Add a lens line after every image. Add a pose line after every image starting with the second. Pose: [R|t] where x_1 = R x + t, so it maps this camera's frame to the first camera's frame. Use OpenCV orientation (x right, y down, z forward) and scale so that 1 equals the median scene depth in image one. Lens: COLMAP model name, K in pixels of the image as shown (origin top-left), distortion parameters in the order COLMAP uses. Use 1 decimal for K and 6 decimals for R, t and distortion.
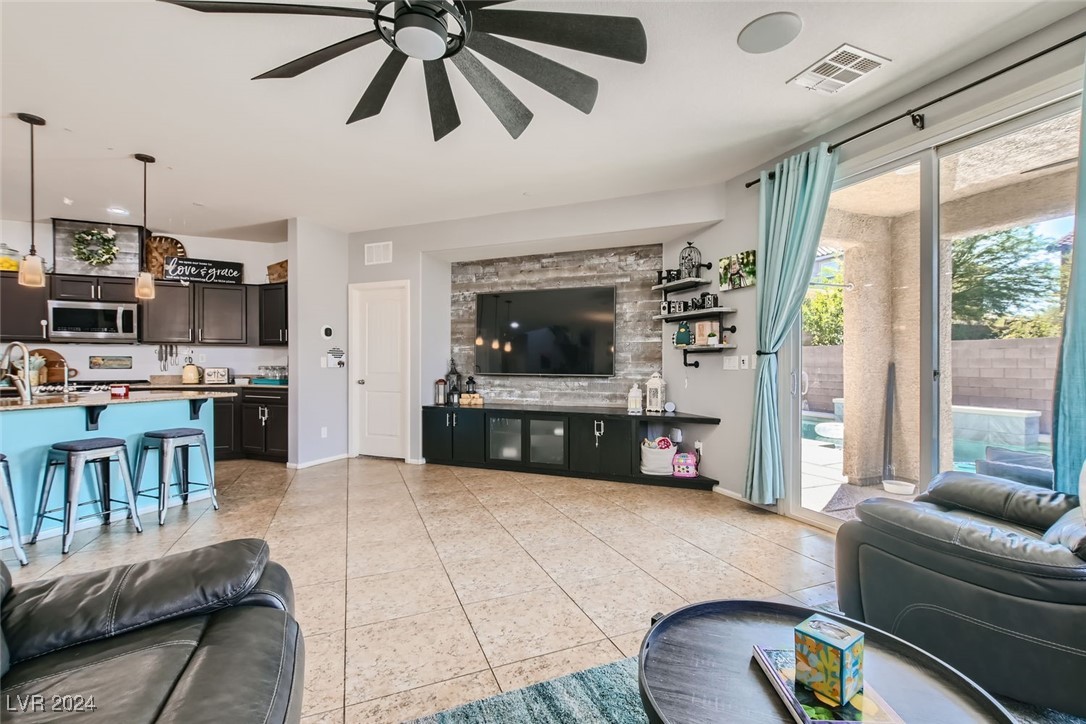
lens RADIAL K [[472.3, 0, 543.1], [0, 472.3, 365.2], [0, 0, 1]] dist [0.007262, -0.002182]
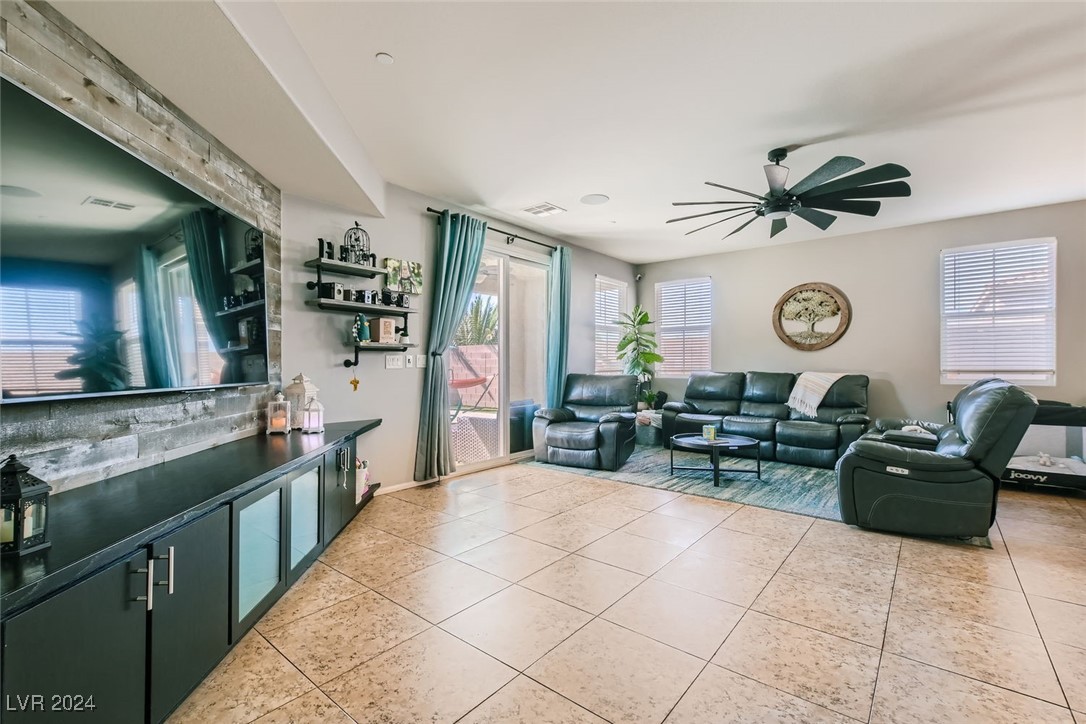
lens RADIAL K [[472.3, 0, 541.2], [0, 472.3, 361.1], [0, 0, 1]] dist [0.007262, -0.002182]
pose [[-0.467253, 0.005776, 0.884105, -0.499631], [0.004488, 0.999981, -0.004161, -0.000502], [-0.884112, 0.002024, -0.467270, 0.897024]]
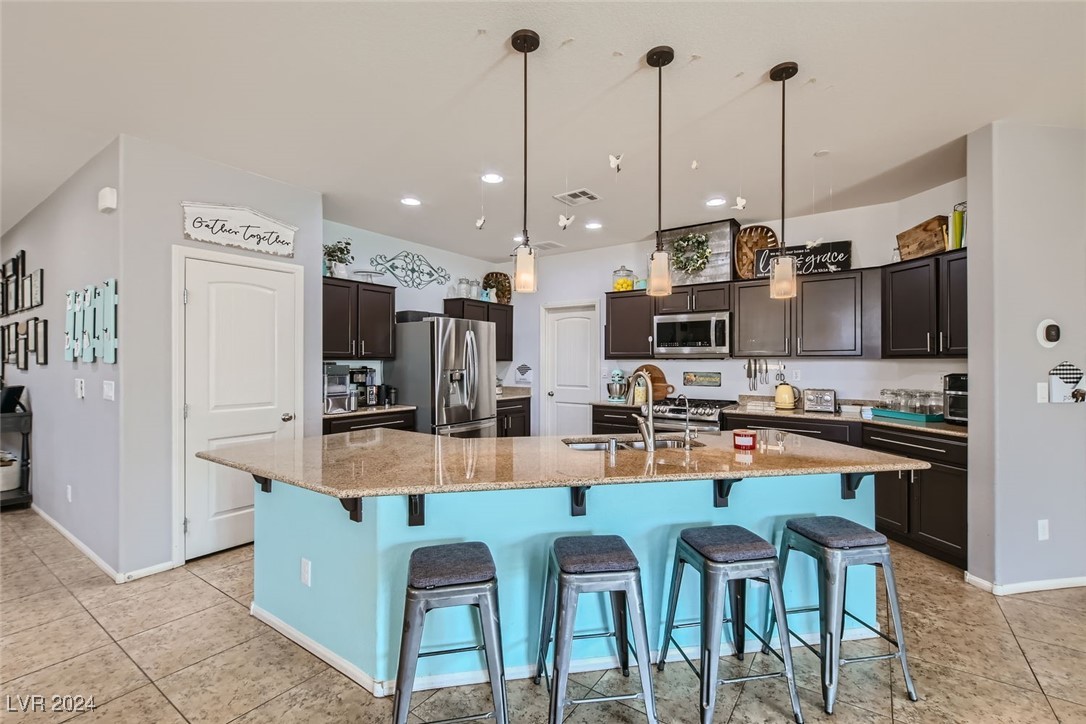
lens RADIAL K [[472.3, 0, 546.1], [0, 472.3, 359.3], [0, 0, 1]] dist [0.007262, -0.002182]
pose [[0.542398, -0.005271, -0.840105, -0.327428], [-0.002383, 0.999967, -0.007813, -0.037085], [0.840118, 0.006239, 0.542367, 0.272401]]
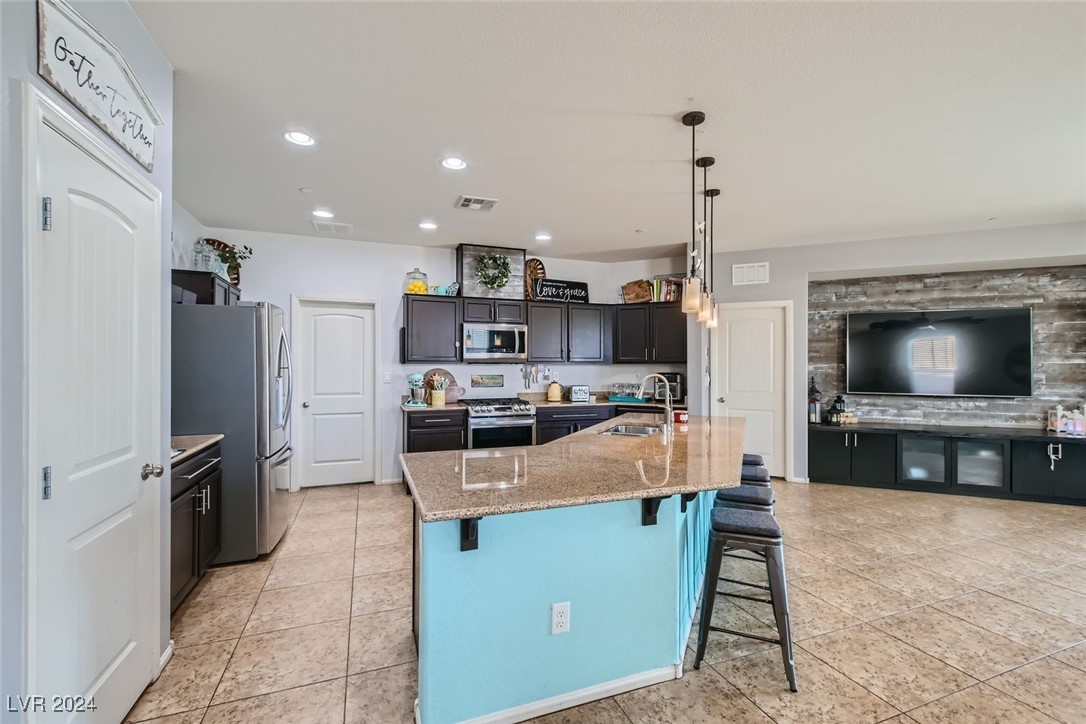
lens RADIAL K [[472.3, 0, 551.8], [0, 472.3, 366.2], [0, 0, 1]] dist [0.007262, -0.002182]
pose [[0.999713, 0.000187, -0.023971, -0.774444], [-0.000260, 0.999995, -0.003069, -0.036392], [0.023970, 0.003075, 0.999708, -0.024692]]
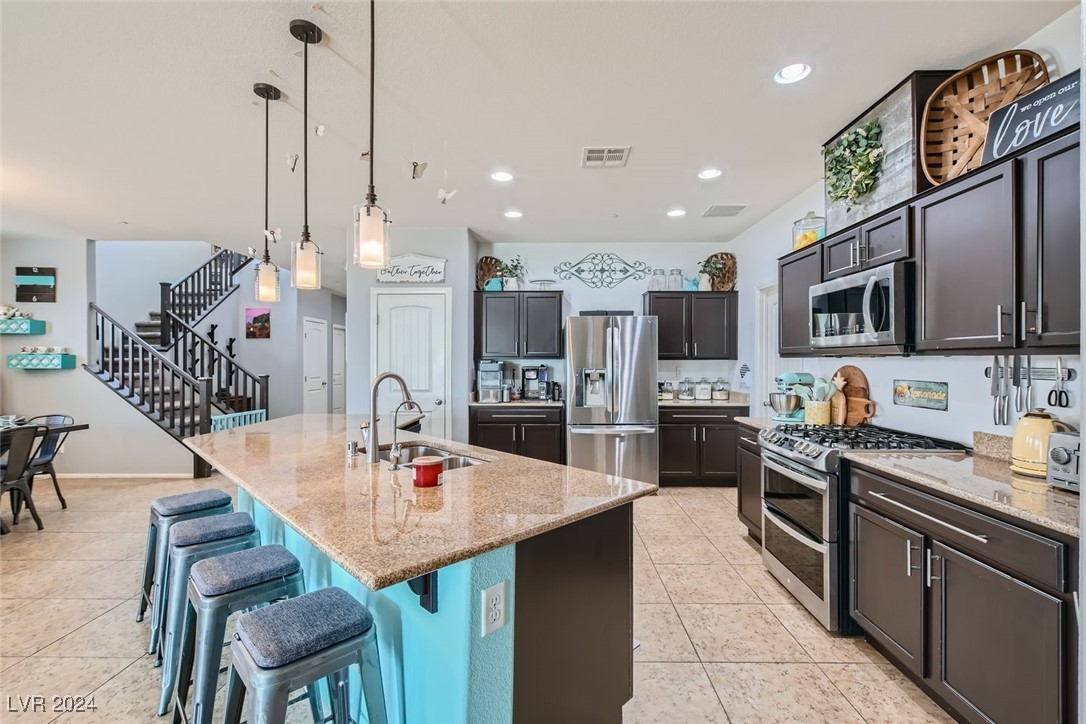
lens RADIAL K [[472.3, 0, 542.2], [0, 472.3, 360.5], [0, 0, 1]] dist [0.007262, -0.002182]
pose [[-0.394974, -0.001875, -0.918690, -0.340168], [-0.004563, 0.999990, -0.000079, -0.039022], [0.918681, 0.004161, -0.394979, 0.873883]]
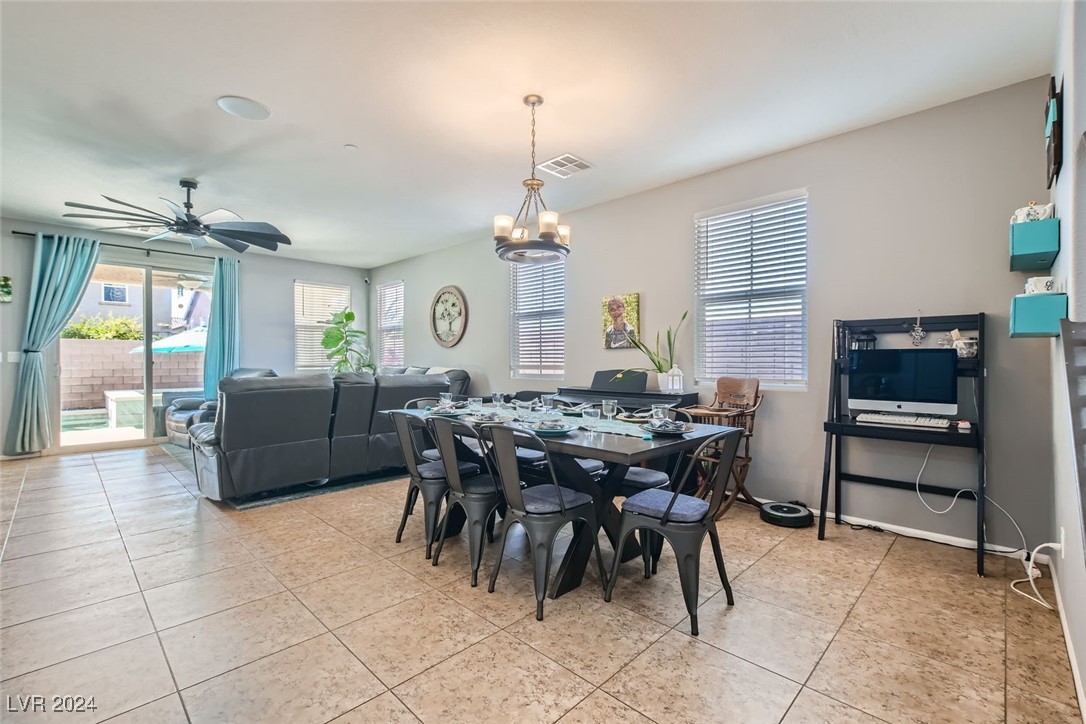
lens RADIAL K [[472.3, 0, 535.3], [0, 472.3, 360.0], [0, 0, 1]] dist [0.007262, -0.002182]
pose [[-0.395676, -0.003118, 0.918385, -1.028717], [0.002361, 0.999987, 0.004412, -0.000191], [-0.918387, 0.003915, -0.395664, 0.090659]]
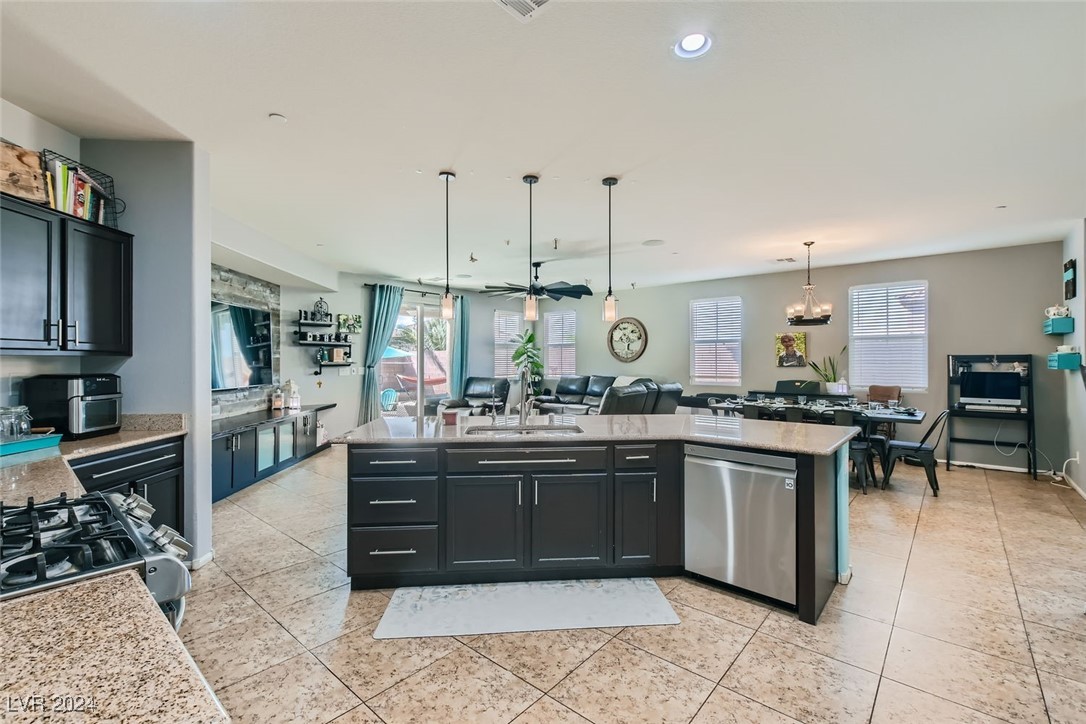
lens RADIAL K [[472.3, 0, 543.0], [0, 472.3, 356.5], [0, 0, 1]] dist [0.007262, -0.002182]
pose [[-0.444112, 0.005971, 0.895951, -1.201161], [0.002500, 0.999982, -0.005425, -0.039200], [-0.895968, -0.000169, -0.444119, 0.841156]]
